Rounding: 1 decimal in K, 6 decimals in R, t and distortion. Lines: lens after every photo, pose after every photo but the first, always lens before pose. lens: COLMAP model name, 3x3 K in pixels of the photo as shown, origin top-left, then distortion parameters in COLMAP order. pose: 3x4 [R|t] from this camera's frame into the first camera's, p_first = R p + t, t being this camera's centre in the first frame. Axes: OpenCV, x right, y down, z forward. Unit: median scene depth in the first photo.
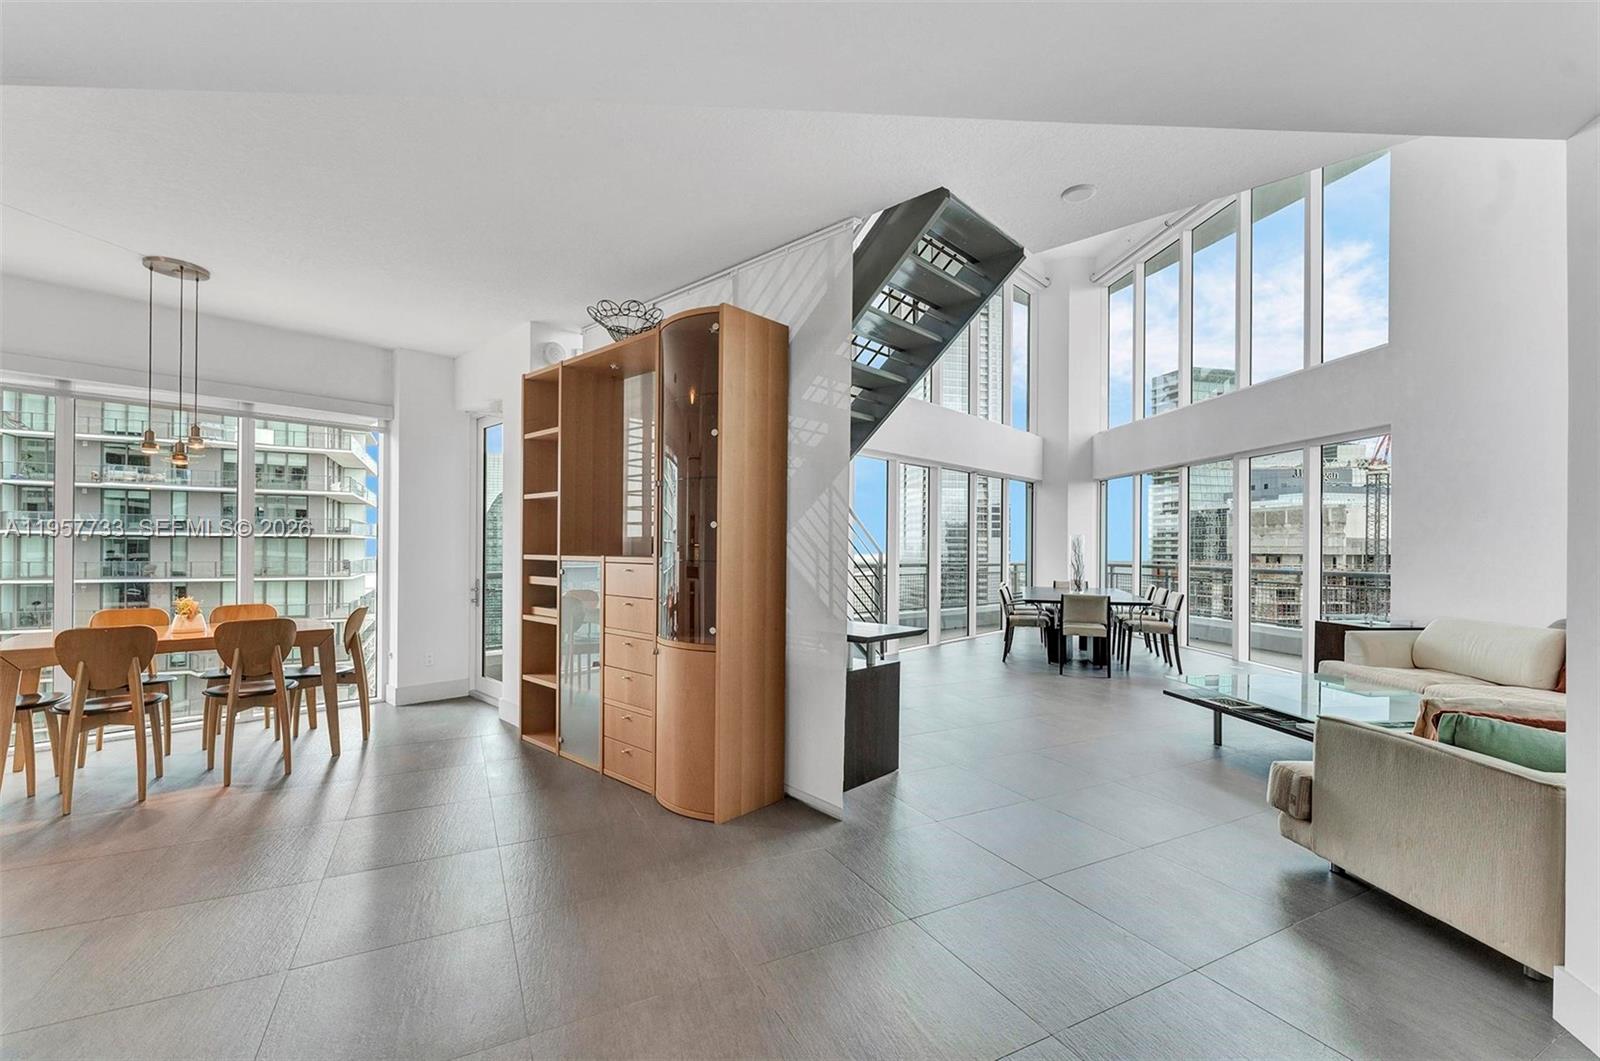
lens RADIAL K [[677.5, 0, 795.4], [0, 677.5, 551.6], [0, 0, 1]] dist [0.001994, 0.000145]
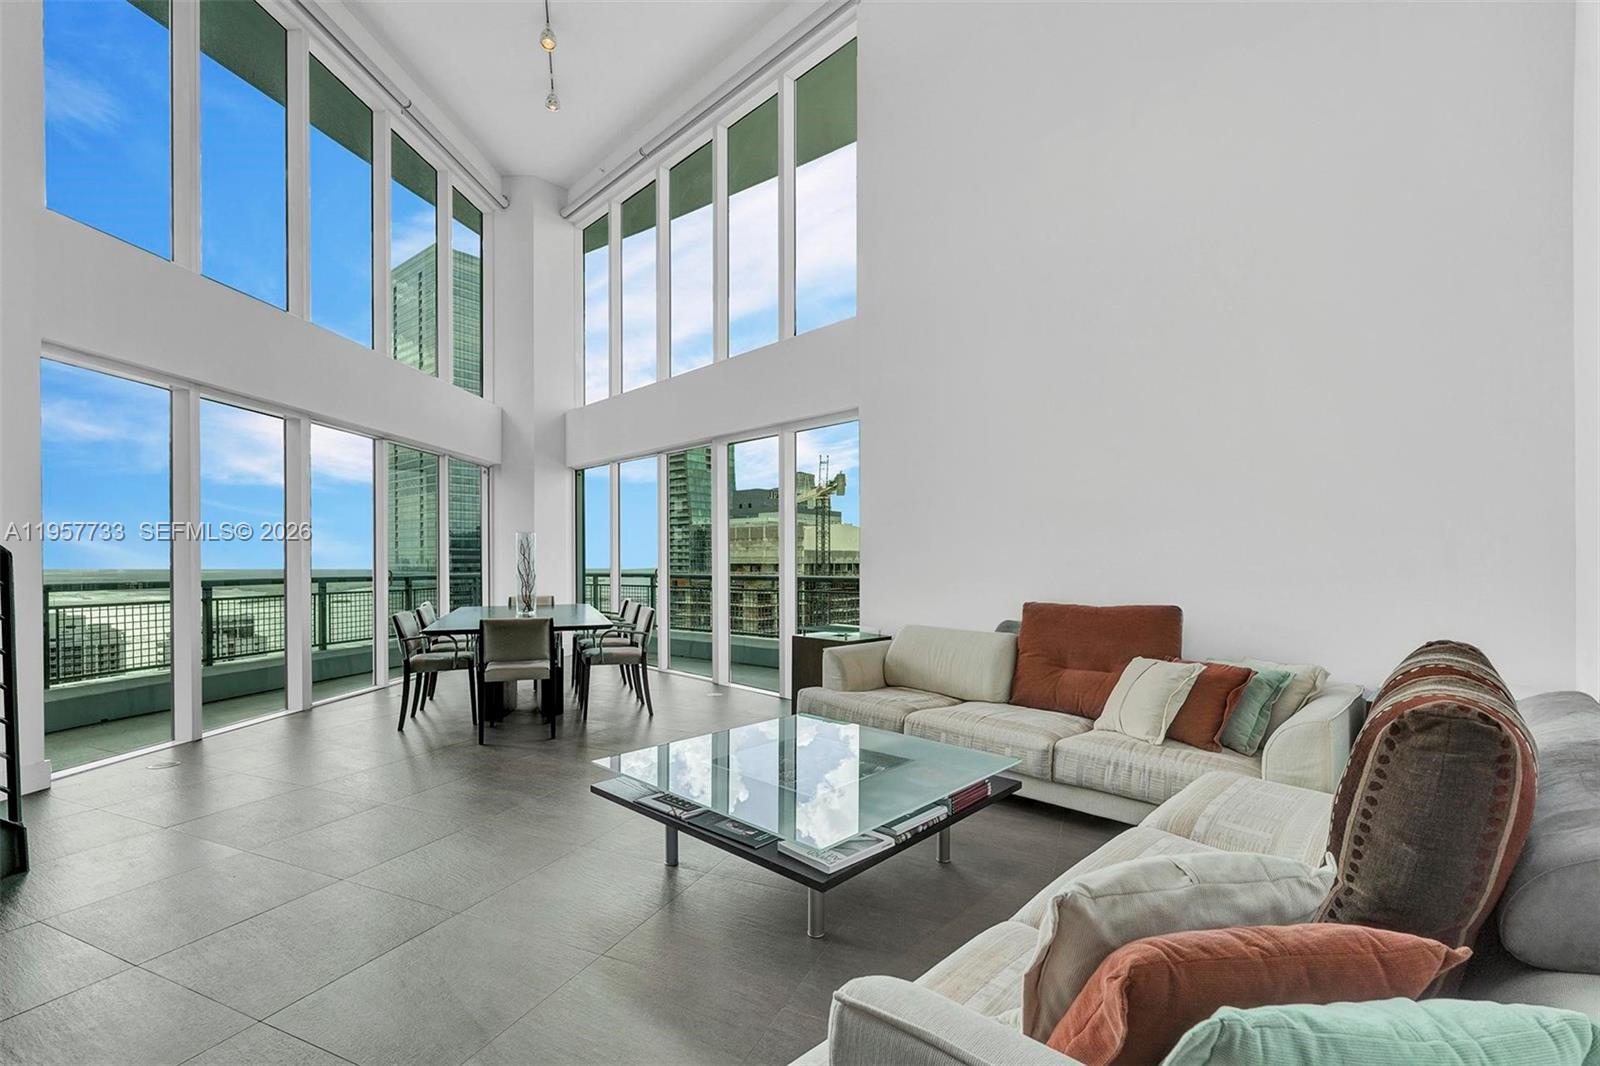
lens RADIAL K [[698.0, 0, 785.2], [0, 698.0, 535.8], [0, 0, 1]] dist [-0.001008, -0.000132]
pose [[0.792374, 0.014493, 0.609864, 0.195902], [0.010532, 0.999244, -0.037430, 0.010250], [-0.609945, 0.036081, 0.791622, 0.268248]]
